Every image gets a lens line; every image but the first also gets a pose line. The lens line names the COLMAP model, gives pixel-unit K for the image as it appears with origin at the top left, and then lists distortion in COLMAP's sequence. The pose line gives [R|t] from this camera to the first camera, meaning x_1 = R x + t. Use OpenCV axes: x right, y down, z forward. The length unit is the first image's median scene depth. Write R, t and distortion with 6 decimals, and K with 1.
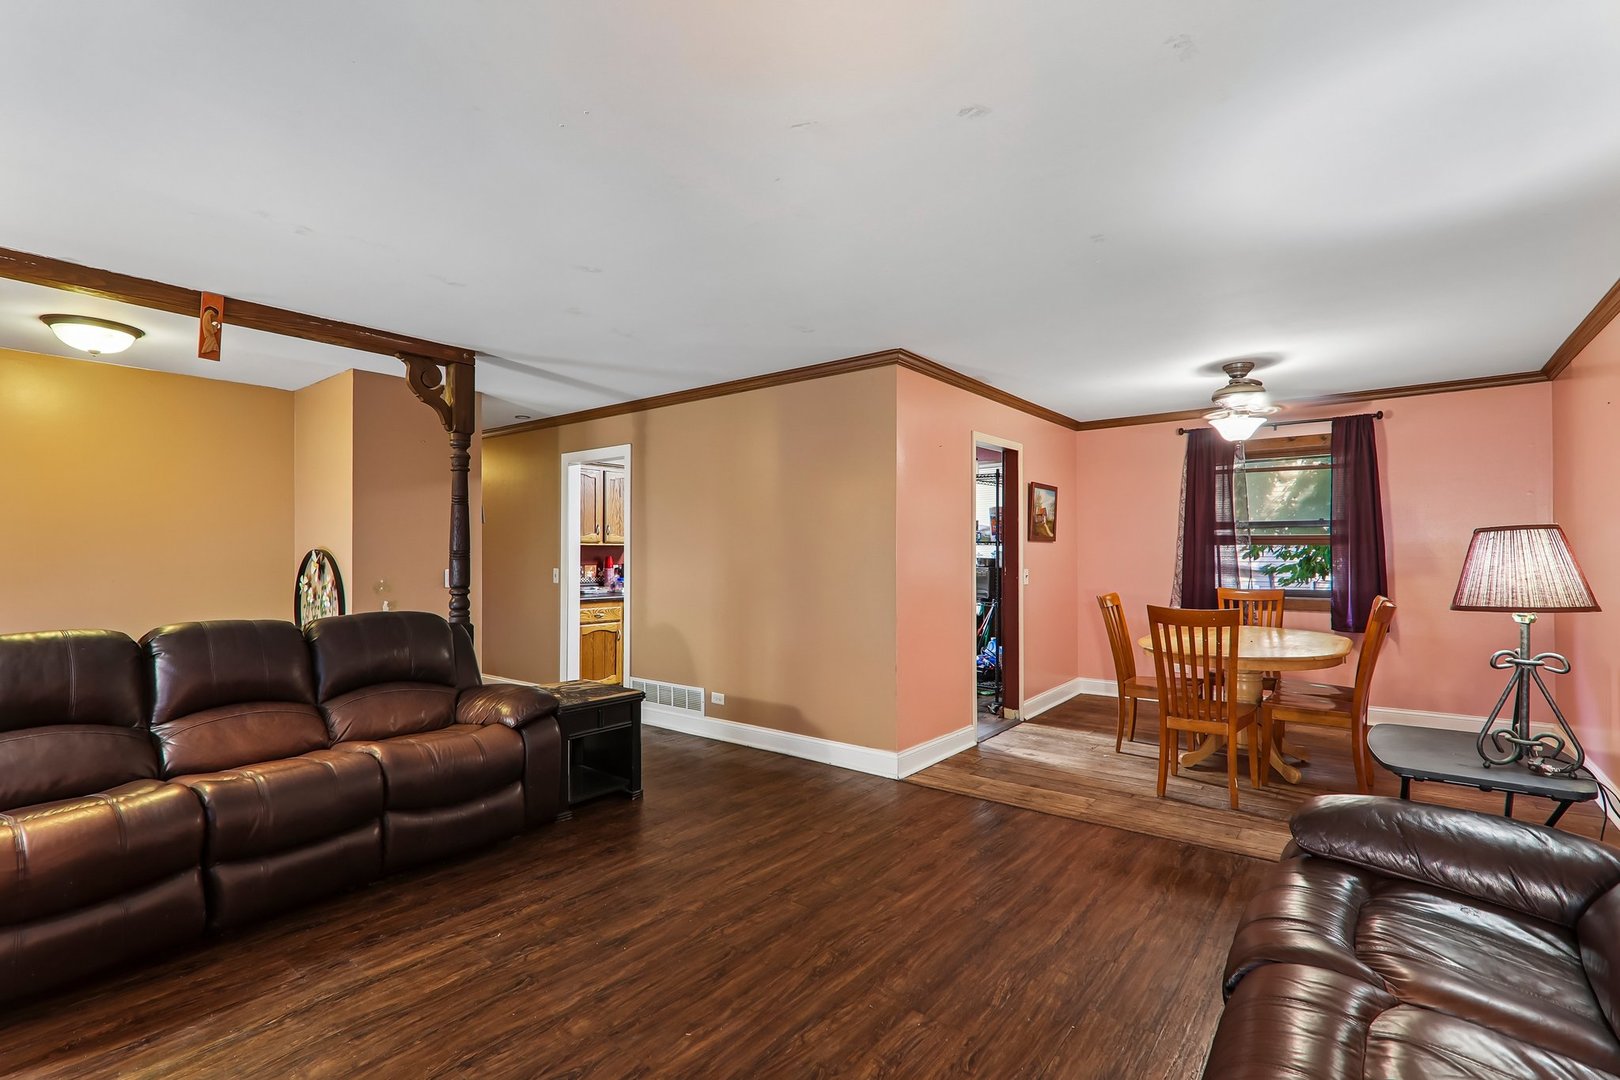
lens RADIAL K [[741.2, 0, 803.5], [0, 741.2, 550.4], [0, 0, 1]] dist [-0.000240, -0.000080]
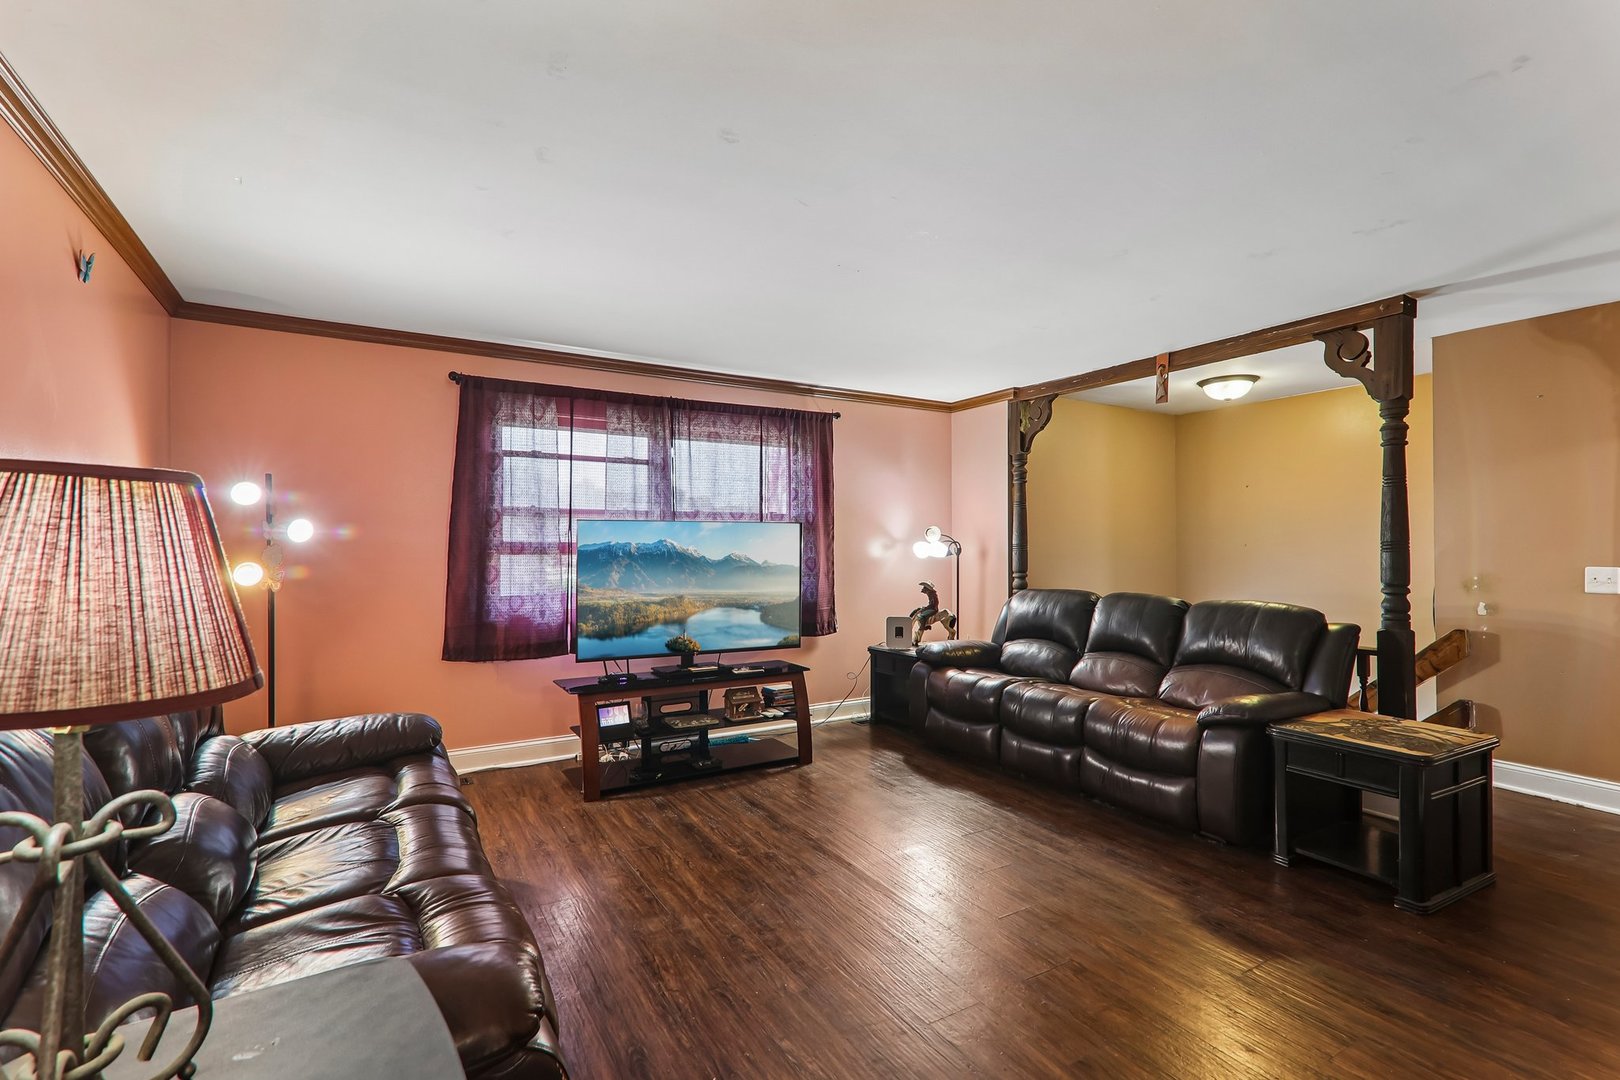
lens RADIAL K [[741.2, 0, 804.4], [0, 741.2, 537.6], [0, 0, 1]] dist [-0.000240, -0.000080]
pose [[-0.352375, -0.006621, -0.935836, 0.637542], [0.002482, 0.999965, -0.008010, 0.001670], [0.935856, -0.005145, -0.352346, 0.778339]]
